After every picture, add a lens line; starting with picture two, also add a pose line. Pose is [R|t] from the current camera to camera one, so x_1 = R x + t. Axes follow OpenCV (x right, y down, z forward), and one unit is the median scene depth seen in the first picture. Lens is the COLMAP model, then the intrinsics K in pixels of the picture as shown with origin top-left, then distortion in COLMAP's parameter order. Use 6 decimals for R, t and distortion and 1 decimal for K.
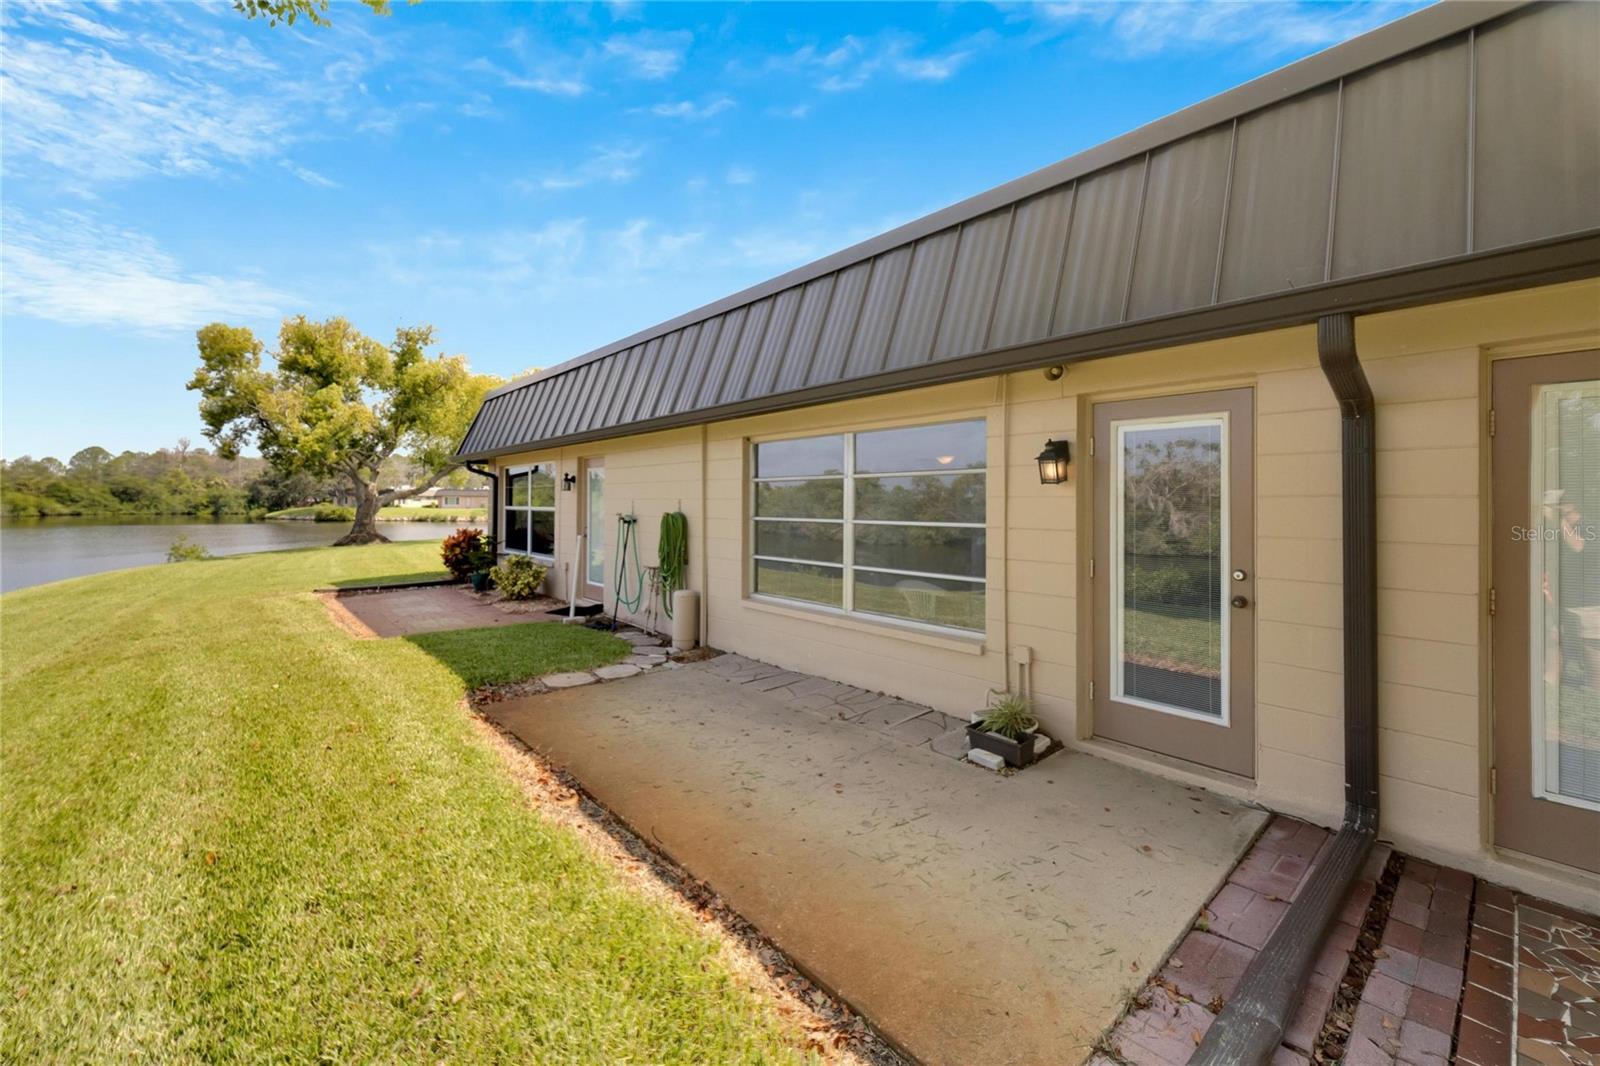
lens RADIAL K [[636.5, 0, 819.7], [0, 636.5, 495.5], [0, 0, 1]] dist [-0.003357, 0.001076]
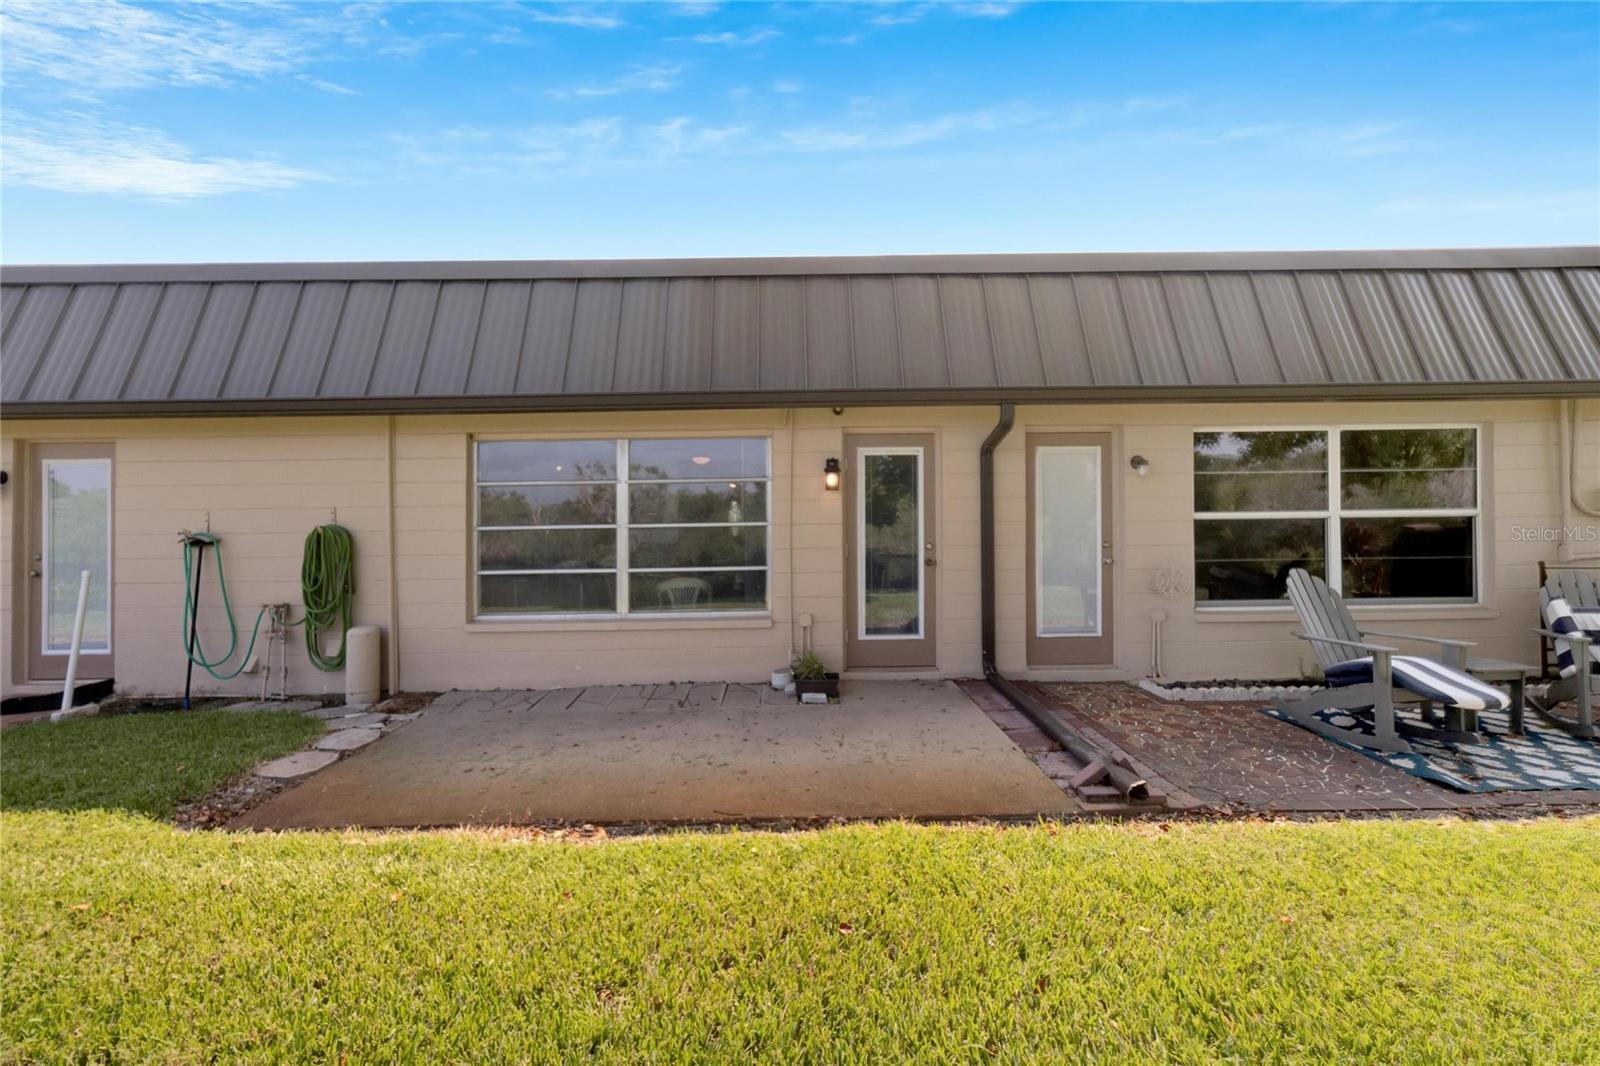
lens RADIAL K [[636.5, 0, 799.7], [0, 636.5, 509.1], [0, 0, 1]] dist [-0.003357, 0.001076]
pose [[0.636369, -0.003566, 0.771376, -0.532812], [0.010644, 0.999935, -0.004158, 0.019517], [-0.771311, 0.010856, 0.636366, 0.125543]]
